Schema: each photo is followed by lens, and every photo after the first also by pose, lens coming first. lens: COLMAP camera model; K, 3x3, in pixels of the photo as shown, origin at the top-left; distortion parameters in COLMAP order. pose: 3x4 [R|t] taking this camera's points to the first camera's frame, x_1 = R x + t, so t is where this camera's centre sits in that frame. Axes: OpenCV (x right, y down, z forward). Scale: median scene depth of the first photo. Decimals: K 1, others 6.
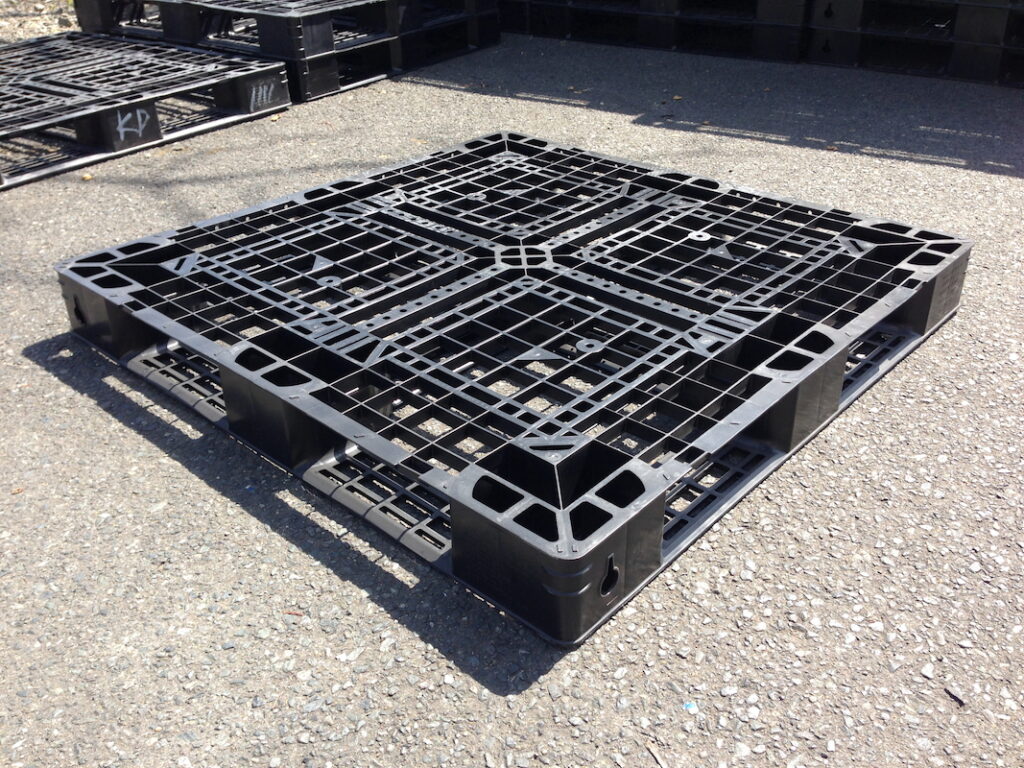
lens RADIAL K [[930.4, 0, 512.0], [0, 930.4, 384.0], [0, 0, 1]] dist [0.145193, -0.253880]
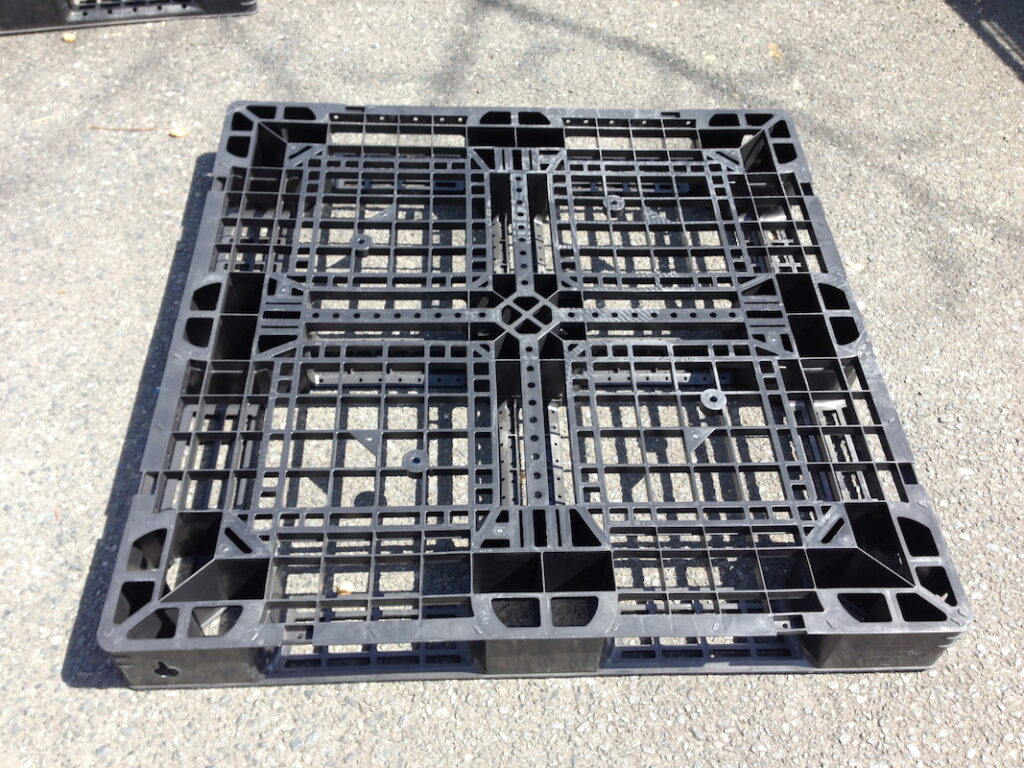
lens RADIAL K [[943.0, 0, 512.0], [0, 943.0, 384.0], [0, 0, 1]] dist [0.060232, -0.002834]
pose [[0.699617, 0.581816, -0.414760, 0.397532], [-0.403497, 0.800766, 0.442678, -0.449986], [0.589683, -0.142350, 0.794991, 0.196579]]
